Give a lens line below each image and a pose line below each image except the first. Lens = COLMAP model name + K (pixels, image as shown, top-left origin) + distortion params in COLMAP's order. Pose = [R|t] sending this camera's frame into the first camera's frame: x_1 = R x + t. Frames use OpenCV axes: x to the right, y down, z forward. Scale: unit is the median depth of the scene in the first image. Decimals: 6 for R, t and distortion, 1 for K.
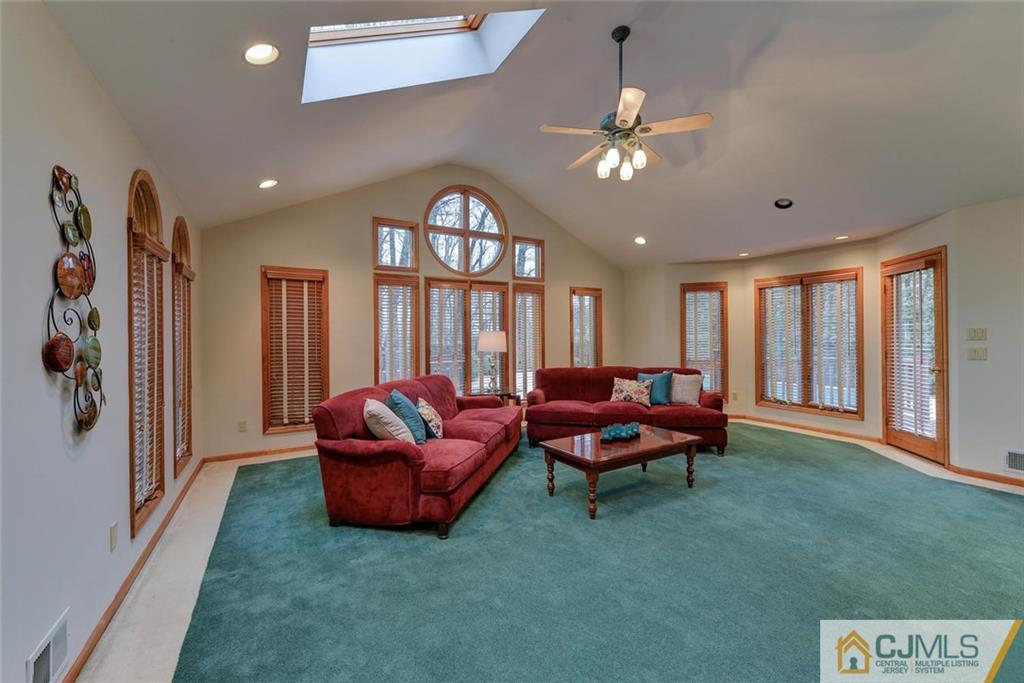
lens RADIAL K [[408.5, 0, 510.7], [0, 408.5, 336.2], [0, 0, 1]] dist [0.001499, 0.000028]
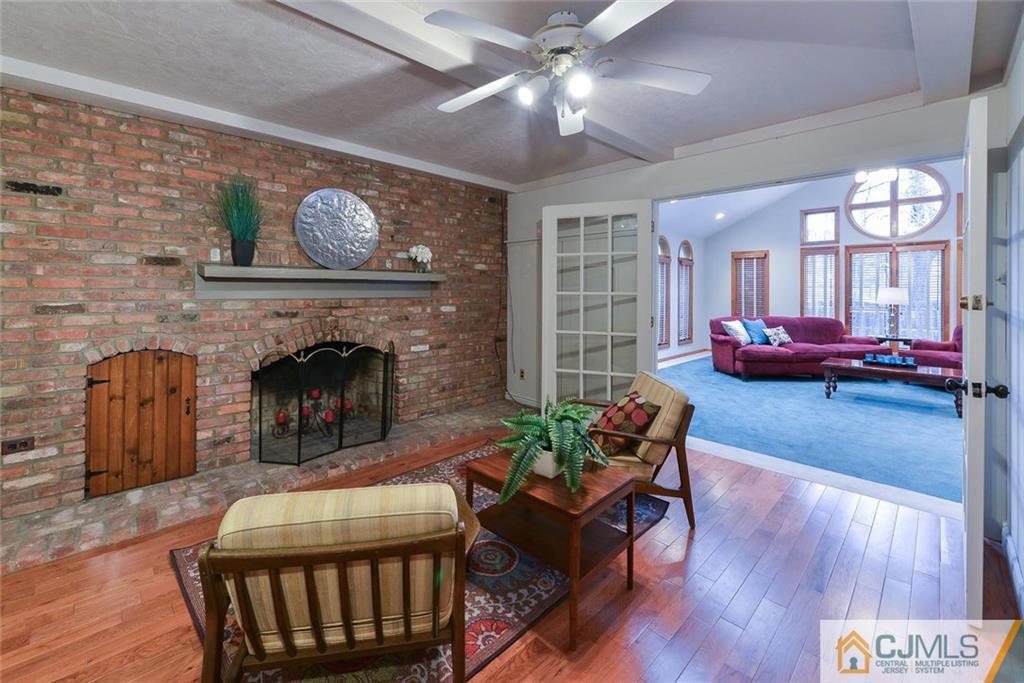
lens RADIAL K [[429.5, 0, 507.8], [0, 429.5, 287.5], [0, 0, 1]] dist [0.001221, 0.000082]
pose [[0.257063, 0.005586, -0.966378, 0.953119], [-0.005671, 0.999975, 0.004271, -0.012014], [0.966378, 0.004382, 0.257088, -0.458591]]
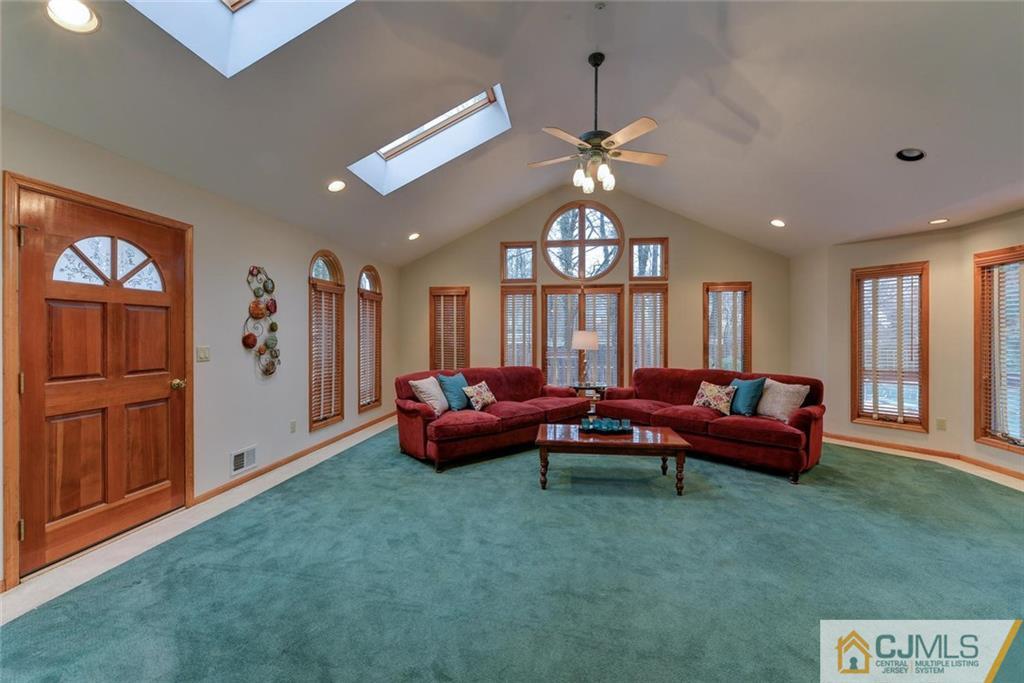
lens RADIAL K [[408.5, 0, 510.7], [0, 408.5, 336.2], [0, 0, 1]] dist [0.001499, 0.000028]
pose [[0.788805, 0.009591, -0.614569, 0.509450], [-0.006431, 0.999952, 0.007351, -0.005229], [0.614610, -0.001847, 0.788829, -0.000708]]
